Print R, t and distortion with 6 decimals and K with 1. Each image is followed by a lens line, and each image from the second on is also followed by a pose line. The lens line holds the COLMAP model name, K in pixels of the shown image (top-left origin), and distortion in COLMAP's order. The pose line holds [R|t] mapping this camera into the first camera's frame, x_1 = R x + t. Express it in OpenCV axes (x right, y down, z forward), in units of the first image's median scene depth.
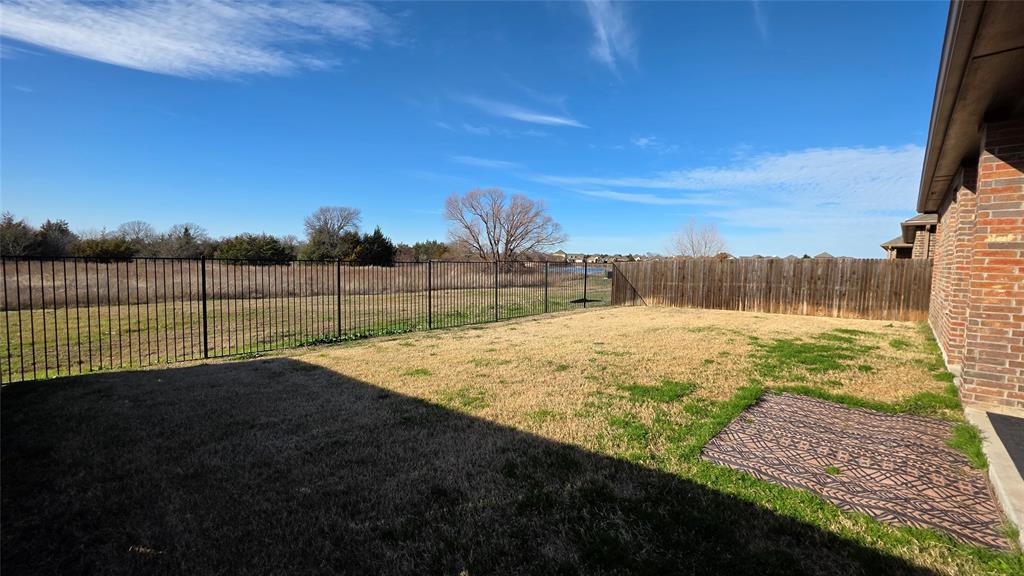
lens RADIAL K [[417.0, 0, 510.2], [0, 417.0, 289.8], [0, 0, 1]] dist [0.000844, -0.000147]
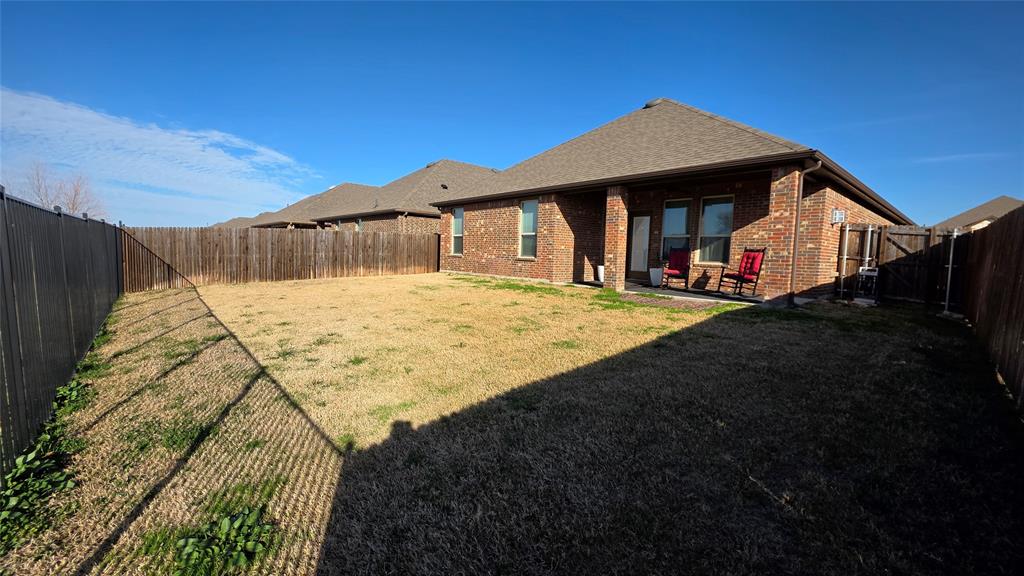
lens RADIAL K [[417.0, 0, 499.2], [0, 417.0, 270.4], [0, 0, 1]] dist [0.000844, -0.000147]
pose [[0.074431, -0.063350, 0.995212, -0.488453], [0.044061, 0.997214, 0.060183, -0.014714], [-0.996252, 0.039370, 0.077015, 0.470898]]
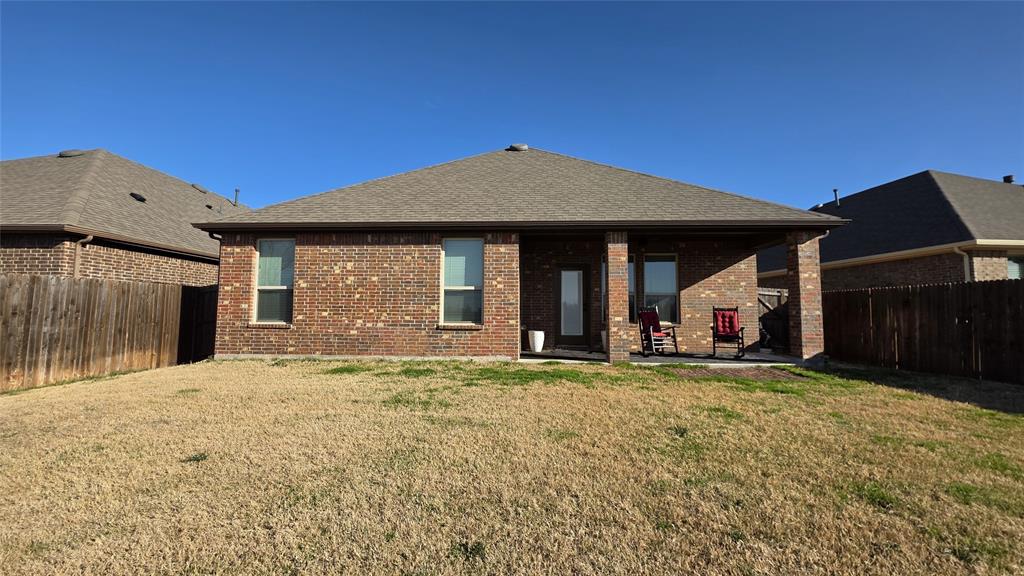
lens RADIAL K [[417.0, 0, 512.2], [0, 417.0, 284.5], [0, 0, 1]] dist [0.000844, -0.000147]
pose [[-0.684364, 0.025546, 0.728692, -0.034142], [0.031934, 0.999477, -0.005048, -0.037572], [-0.728440, 0.019815, -0.684823, 0.848113]]
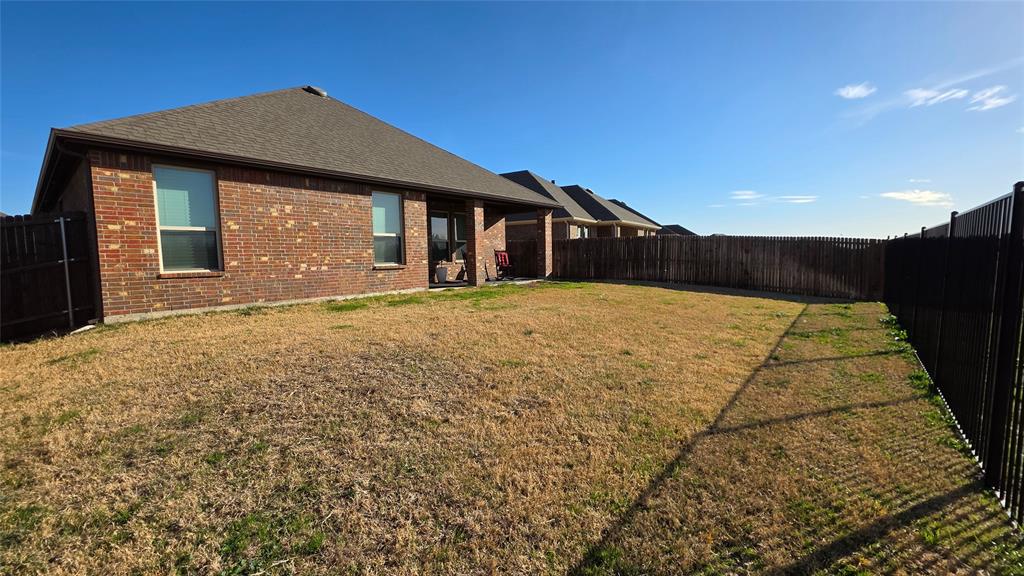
lens RADIAL K [[417.0, 0, 510.9], [0, 417.0, 283.6], [0, 0, 1]] dist [0.000844, -0.000147]
pose [[-0.993275, 0.001933, -0.115760, 0.340991], [-0.013942, 0.990588, 0.136167, -0.056517], [0.114933, 0.136865, -0.983899, 1.253579]]
